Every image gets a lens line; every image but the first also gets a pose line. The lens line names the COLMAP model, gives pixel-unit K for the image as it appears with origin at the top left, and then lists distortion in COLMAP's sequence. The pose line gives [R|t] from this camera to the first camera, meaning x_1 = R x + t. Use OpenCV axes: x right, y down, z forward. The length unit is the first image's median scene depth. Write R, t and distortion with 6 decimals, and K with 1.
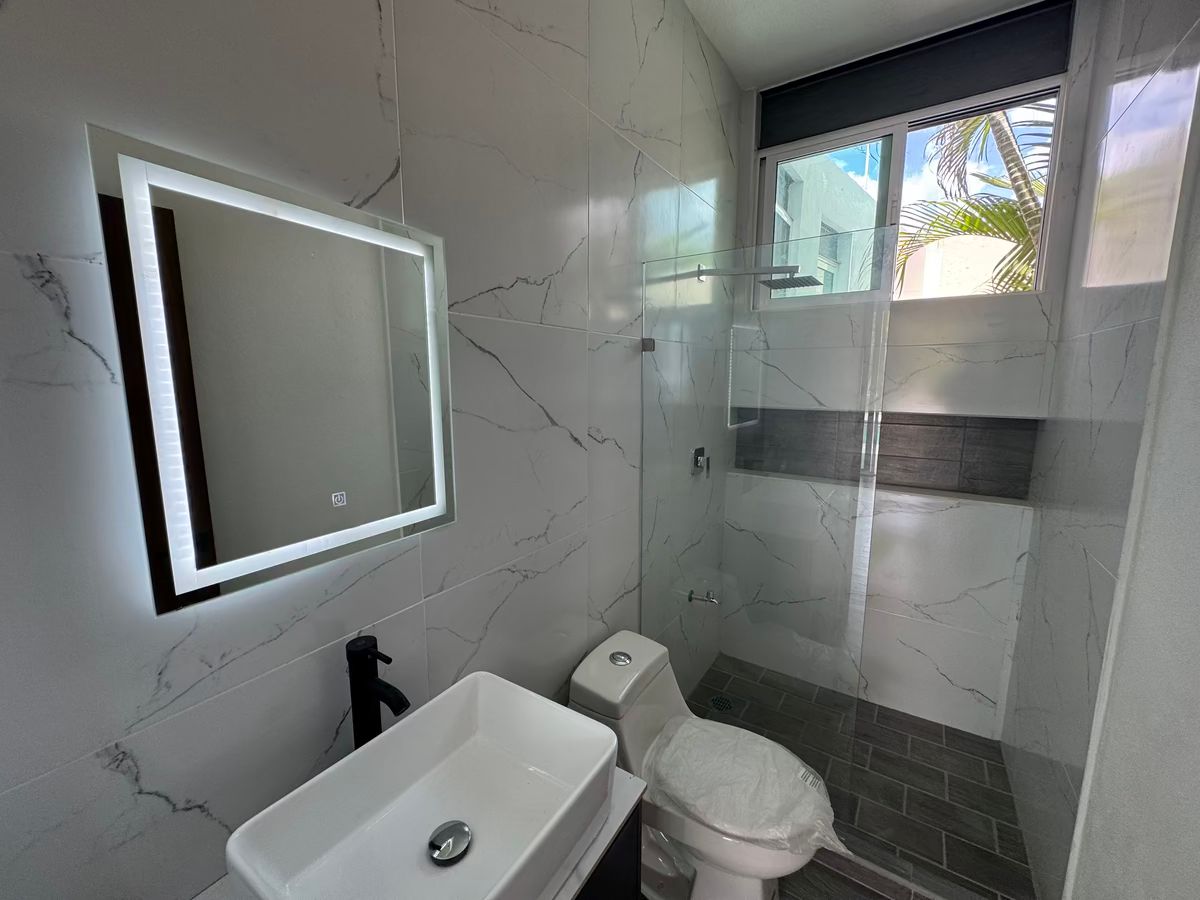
lens RADIAL K [[482.2, 0, 607.1], [0, 482.2, 450.4], [0, 0, 1]] dist [-0.002489, -0.000664]
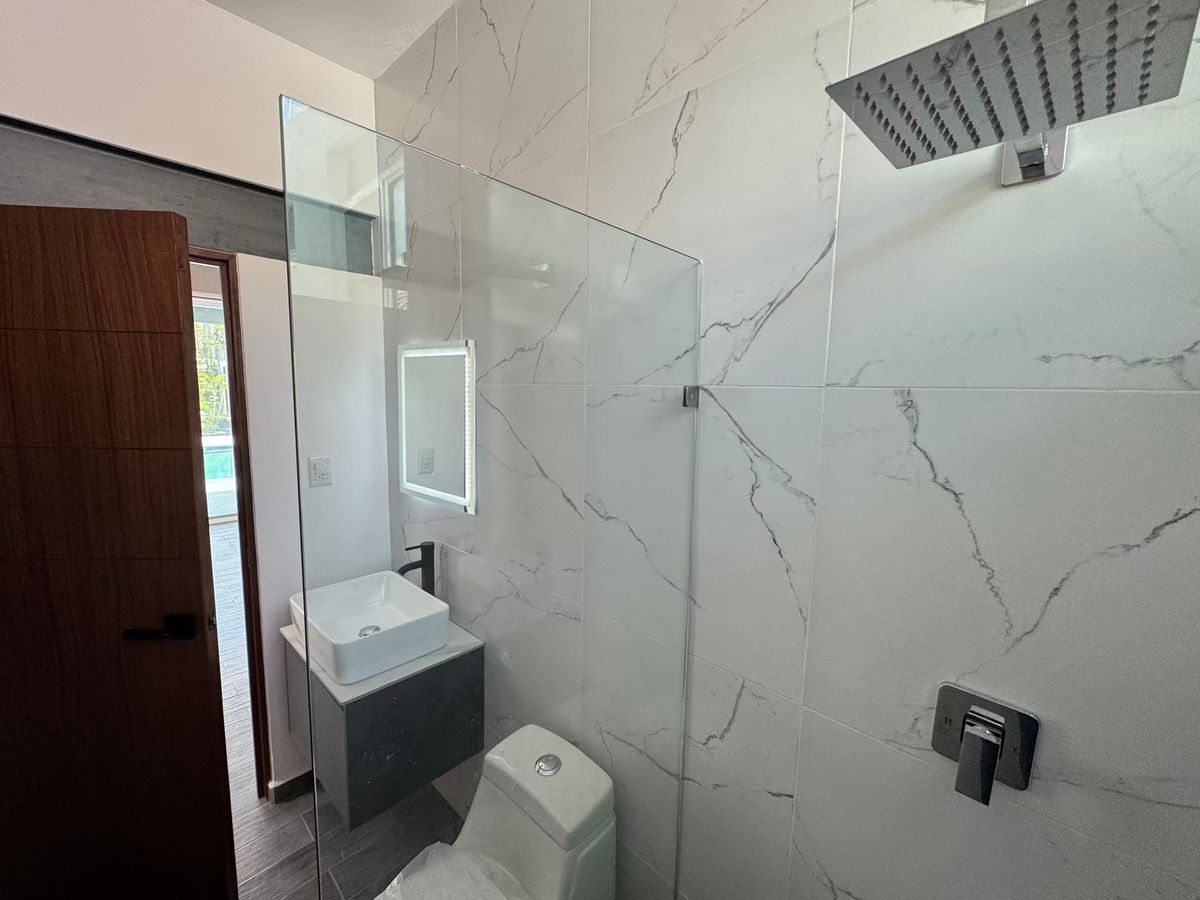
lens RADIAL K [[482.2, 0, 598.0], [0, 482.2, 447.0], [0, 0, 1]] dist [-0.002489, -0.000664]
pose [[-0.182443, 0.108433, -0.977219, 0.867101], [-0.169413, 0.975568, 0.139879, -0.276252], [0.968511, 0.191073, -0.159616, 1.240014]]
